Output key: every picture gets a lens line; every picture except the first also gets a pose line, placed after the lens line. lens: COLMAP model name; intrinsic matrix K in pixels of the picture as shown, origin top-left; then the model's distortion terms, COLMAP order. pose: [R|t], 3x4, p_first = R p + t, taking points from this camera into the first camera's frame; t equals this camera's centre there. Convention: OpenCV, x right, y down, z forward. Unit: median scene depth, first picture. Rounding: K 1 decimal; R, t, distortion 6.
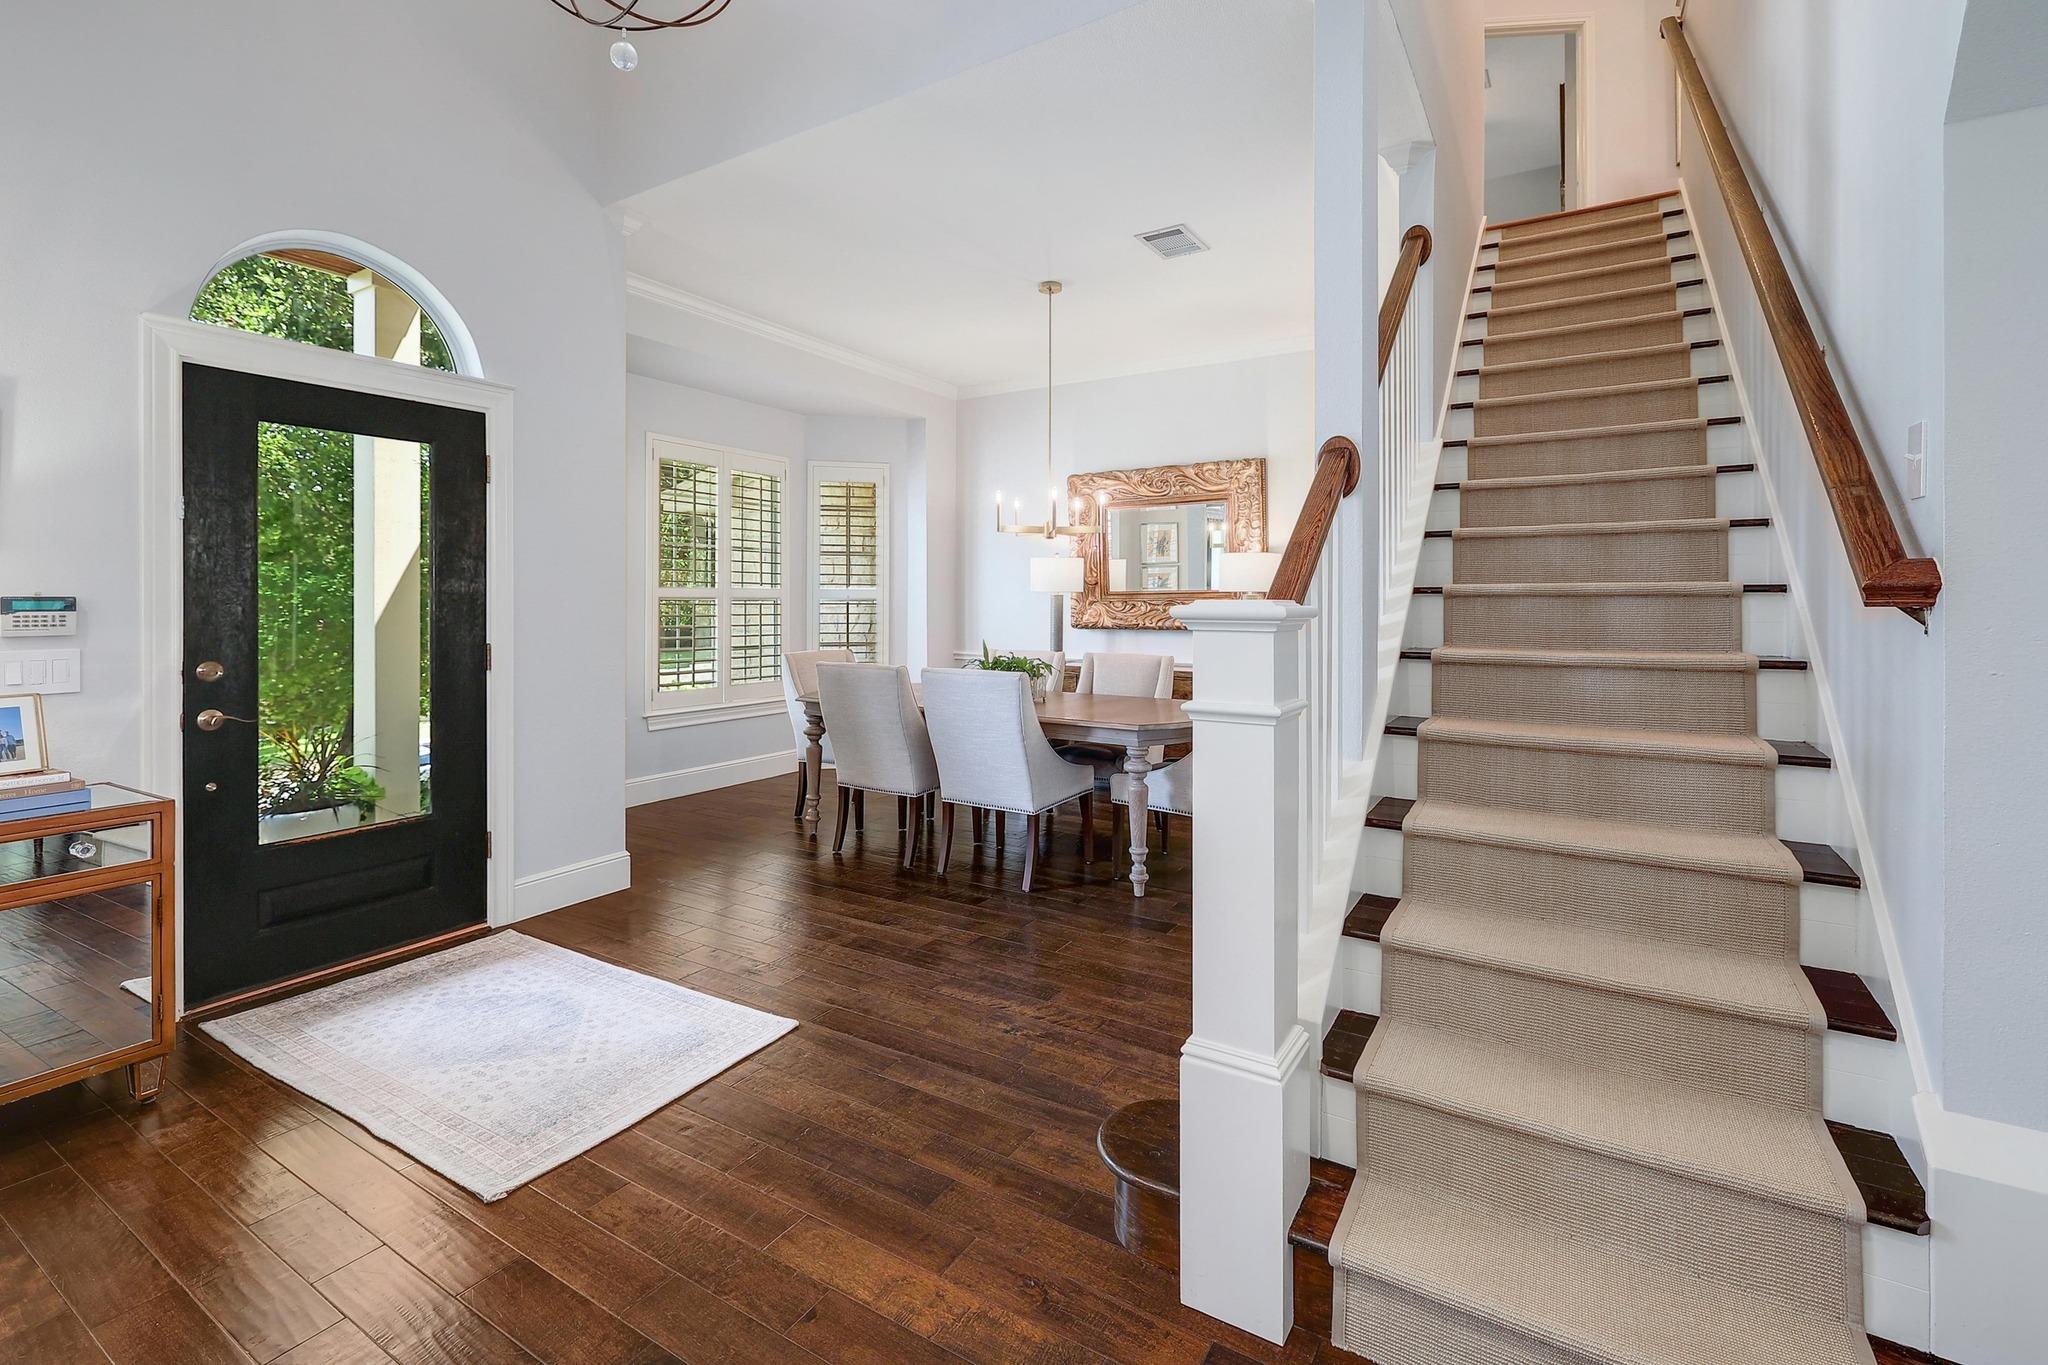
lens RADIAL K [[907.4, 0, 1020.2], [0, 907.4, 590.8], [0, 0, 1]] dist [0.001858, -0.000637]
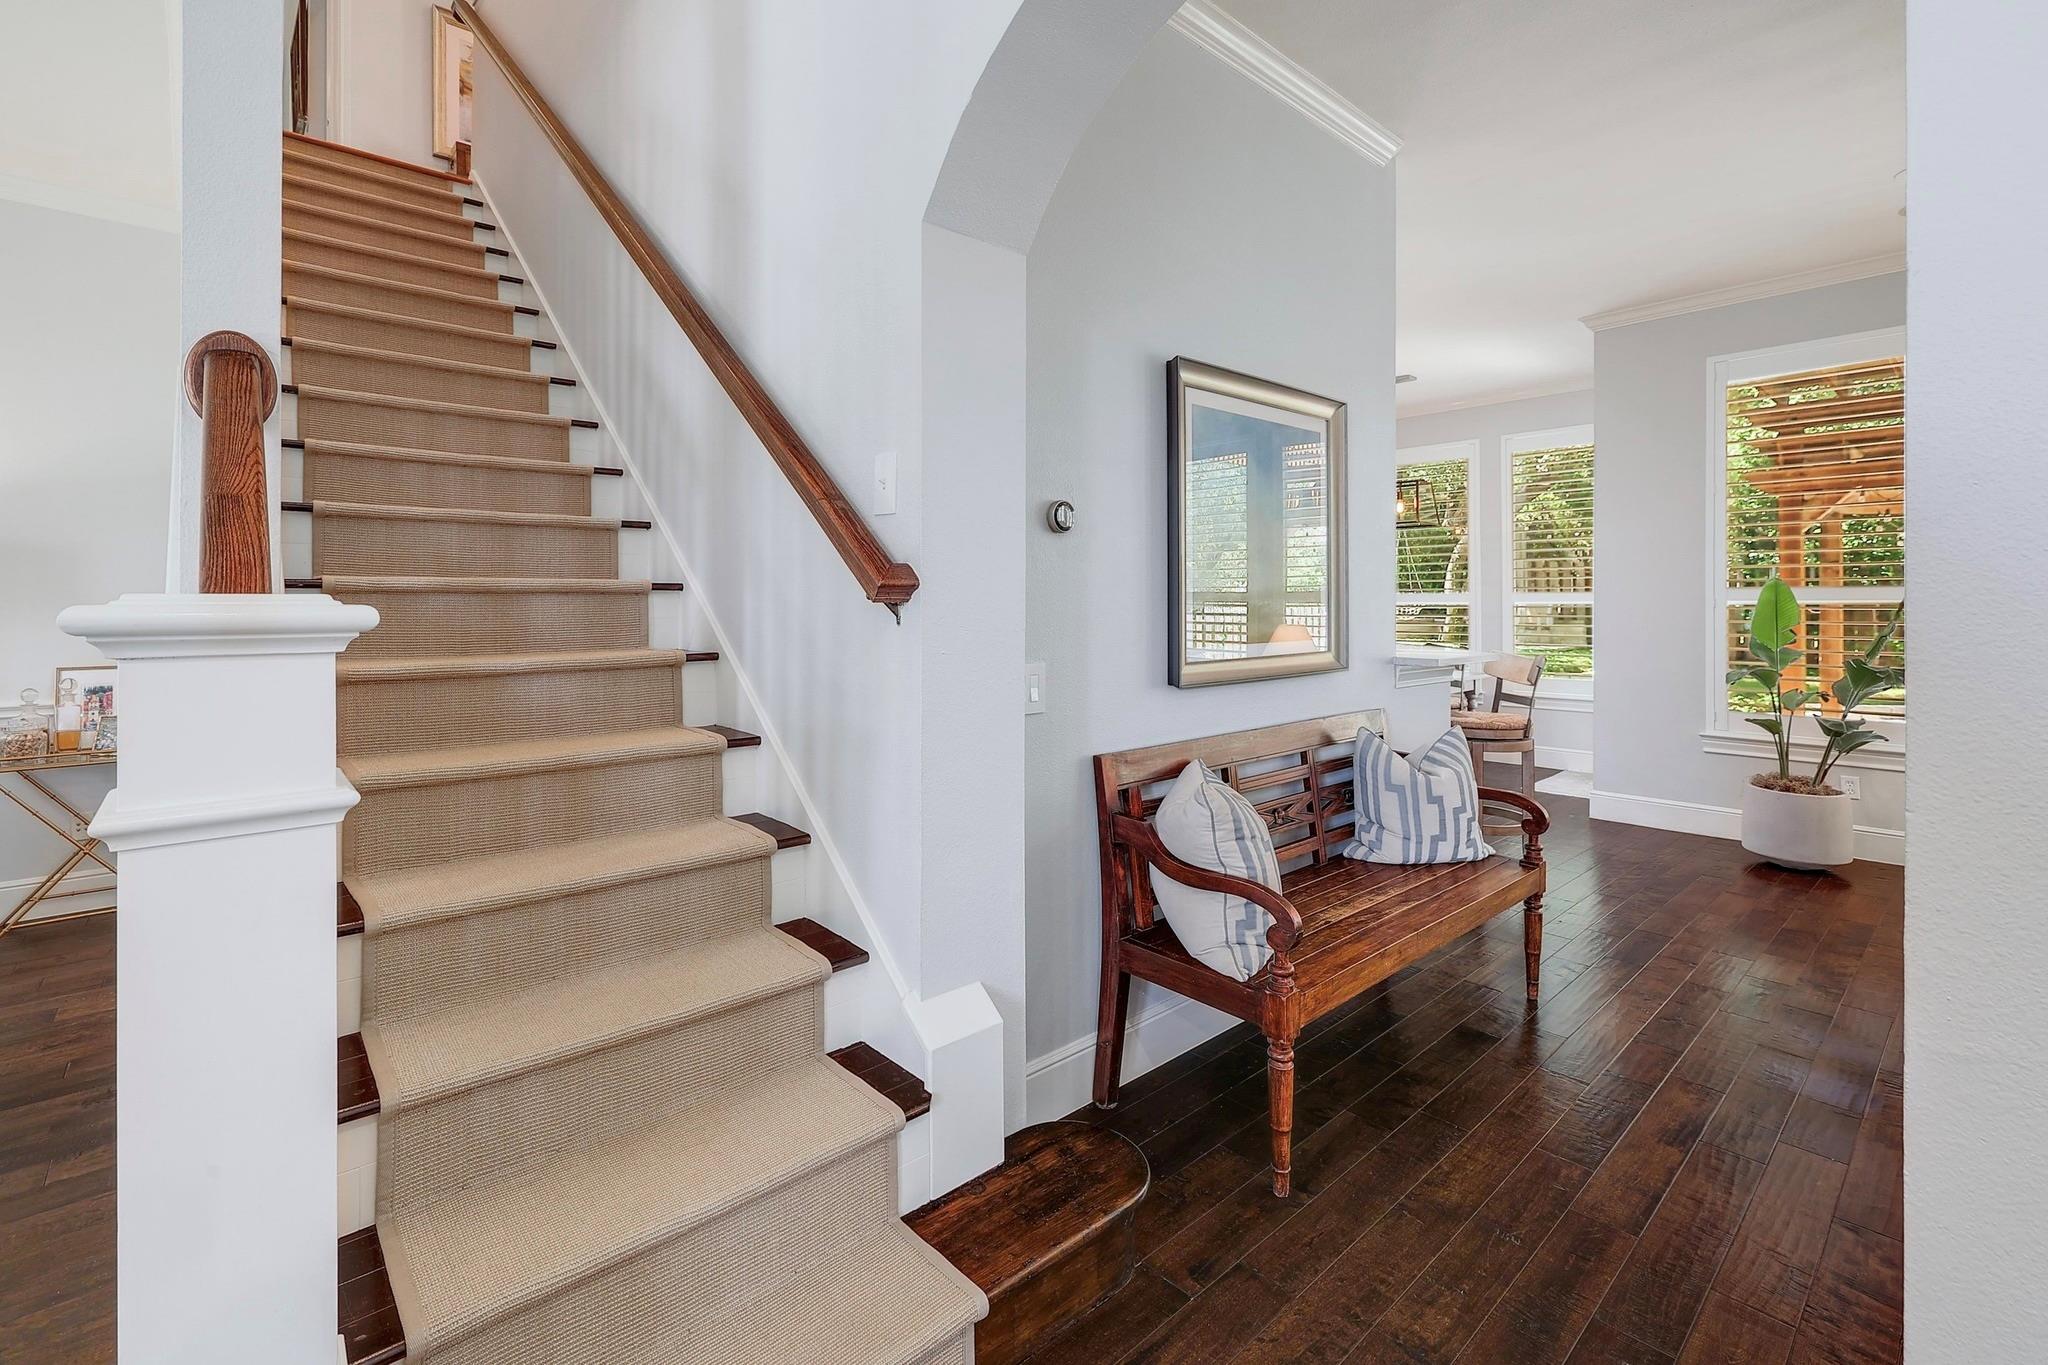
lens RADIAL K [[907.4, 0, 1020.2], [0, 907.4, 590.8], [0, 0, 1]] dist [0.001858, -0.000637]
pose [[0.285213, 0.006804, 0.958440, -0.049630], [-0.008931, 0.999950, -0.004441, 0.001939], [-0.958422, -0.007293, 0.285260, 0.165147]]
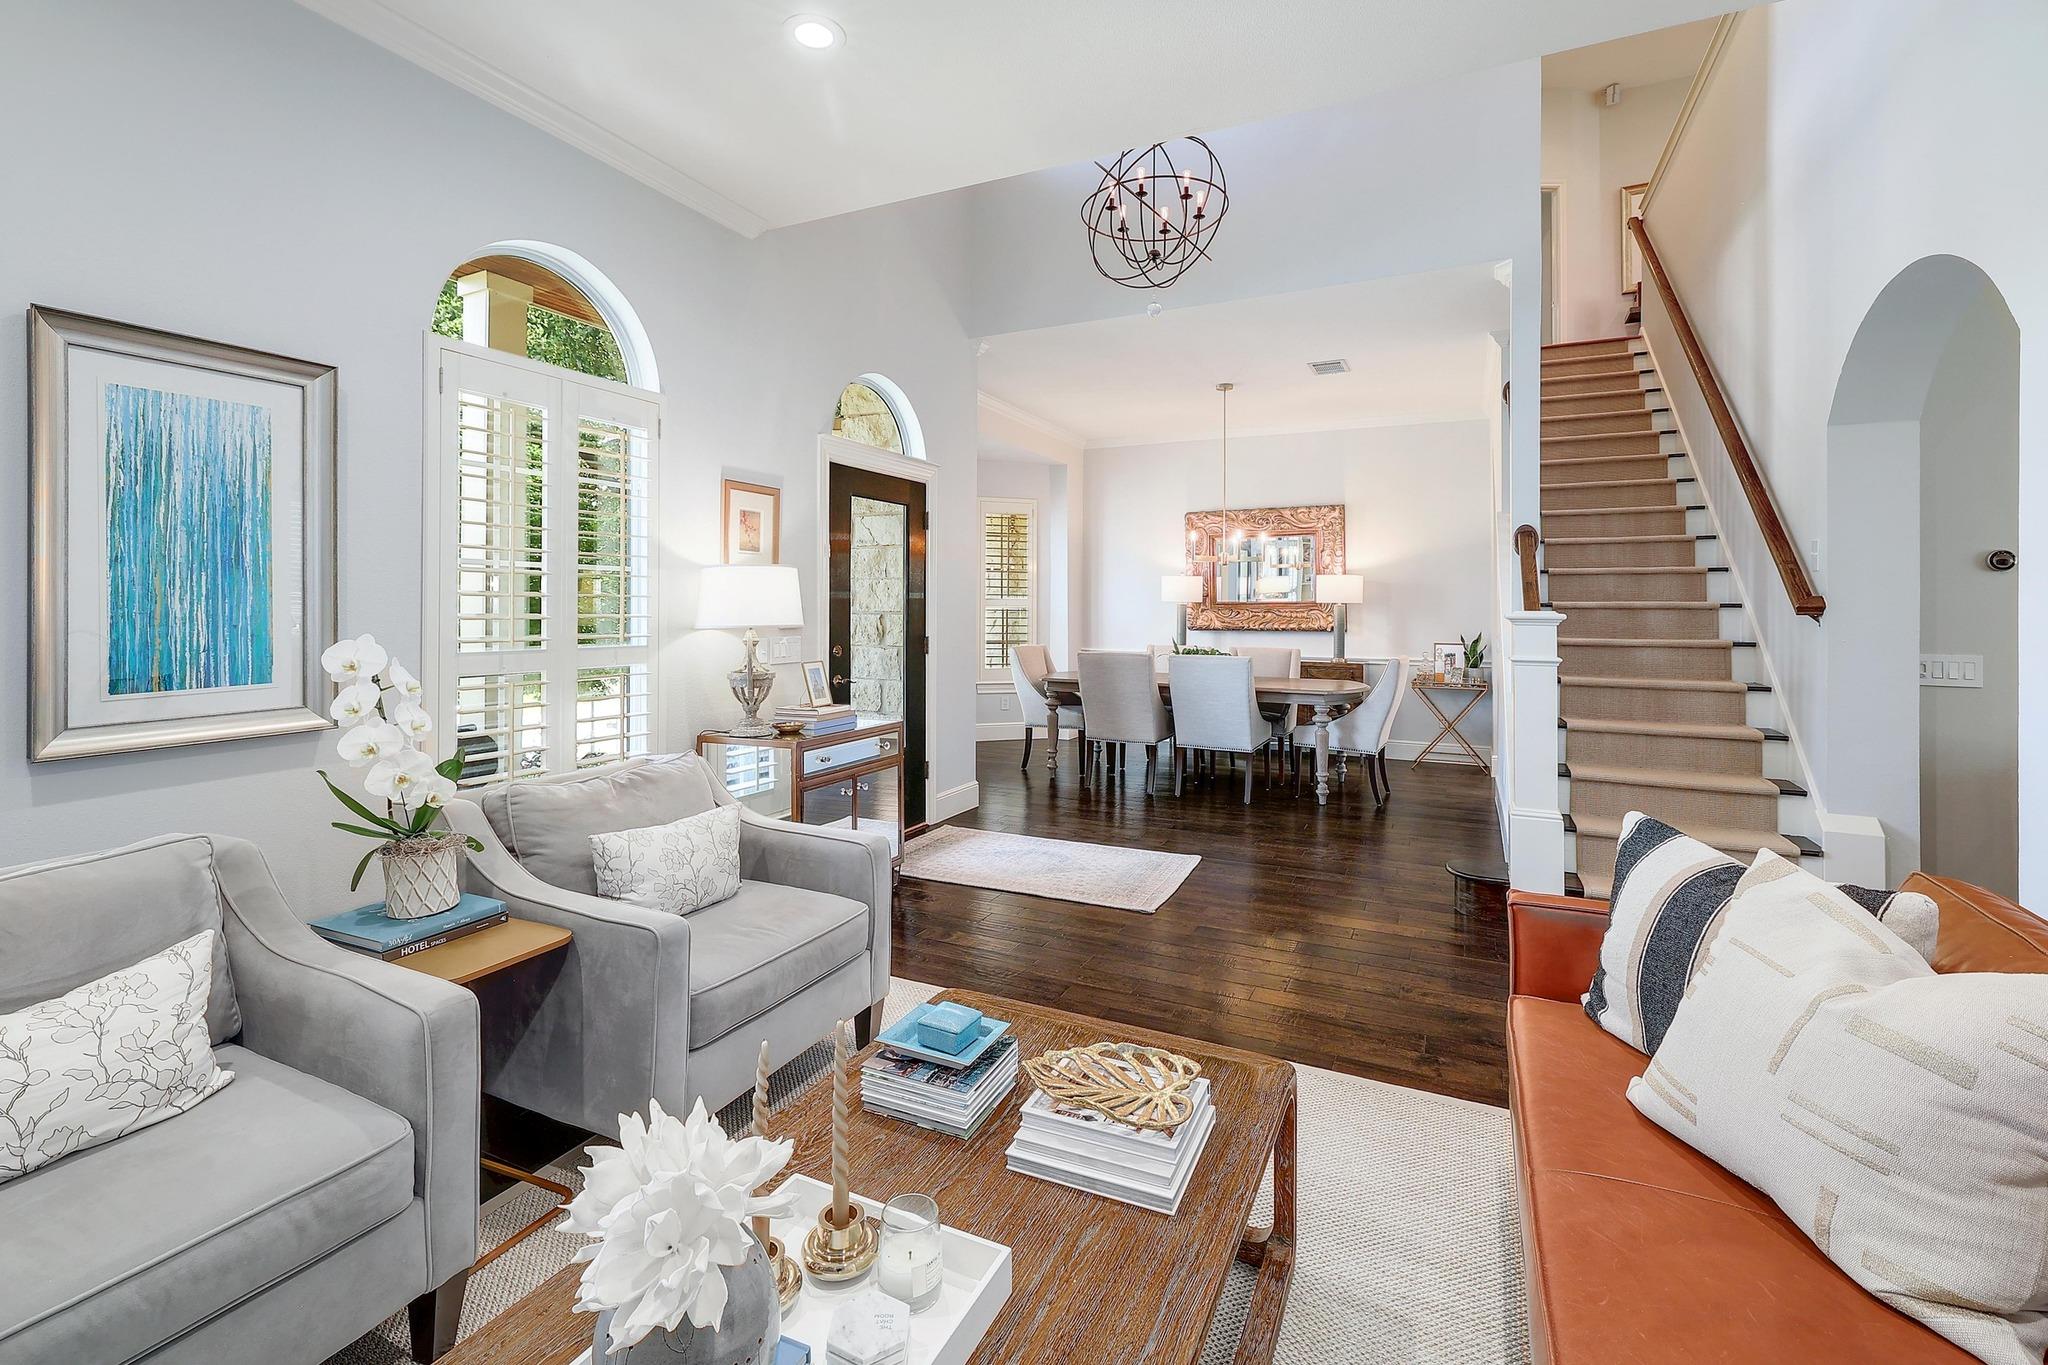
lens RADIAL K [[907.4, 0, 1020.2], [0, 907.4, 590.8], [0, 0, 1]] dist [0.001858, -0.000637]
pose [[0.995561, 0.006949, 0.093862, -0.473486], [-0.006274, 0.999952, -0.007486, -0.005658], [-0.093910, 0.006863, 0.995557, -0.425336]]
